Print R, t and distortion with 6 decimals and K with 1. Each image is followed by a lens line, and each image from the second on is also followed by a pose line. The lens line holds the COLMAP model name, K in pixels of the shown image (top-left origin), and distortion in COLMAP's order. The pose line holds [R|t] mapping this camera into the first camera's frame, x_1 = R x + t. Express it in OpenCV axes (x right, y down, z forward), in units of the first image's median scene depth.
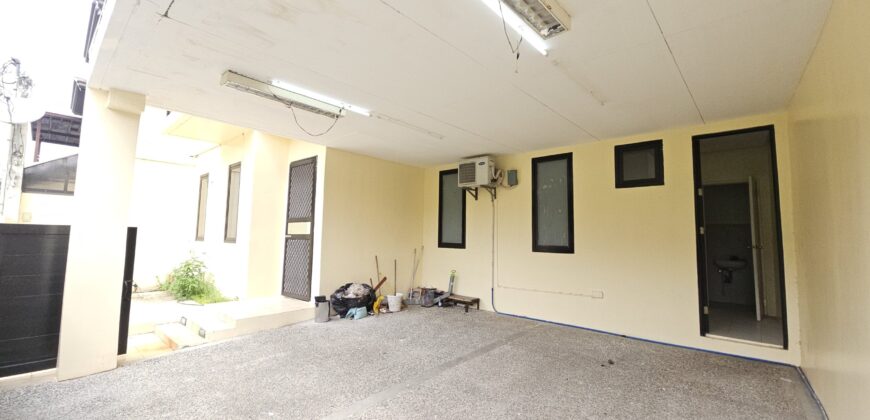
lens RADIAL K [[356.0, 0, 430.9], [0, 356.0, 206.3], [0, 0, 1]] dist [-0.000206, -0.000114]
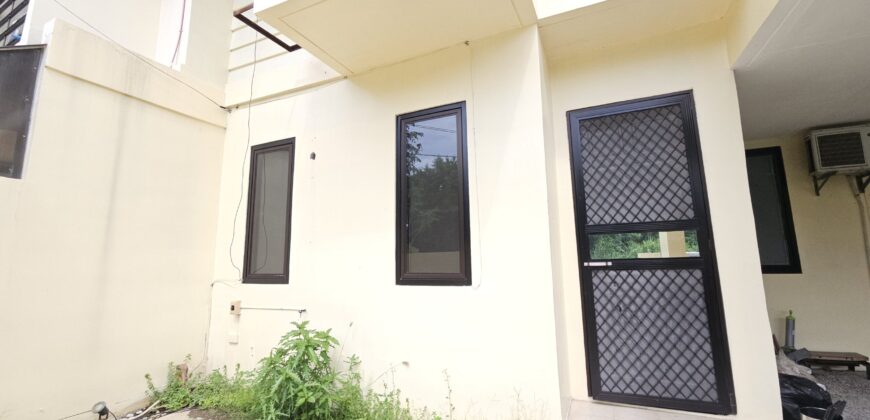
lens RADIAL K [[356.0, 0, 430.9], [0, 356.0, 206.3], [0, 0, 1]] dist [-0.000206, -0.000114]
pose [[0.951543, 0.011633, 0.307297, -0.754129], [0.008492, 0.997909, -0.064072, 0.037542], [-0.307399, 0.063576, 0.949454, 0.629544]]
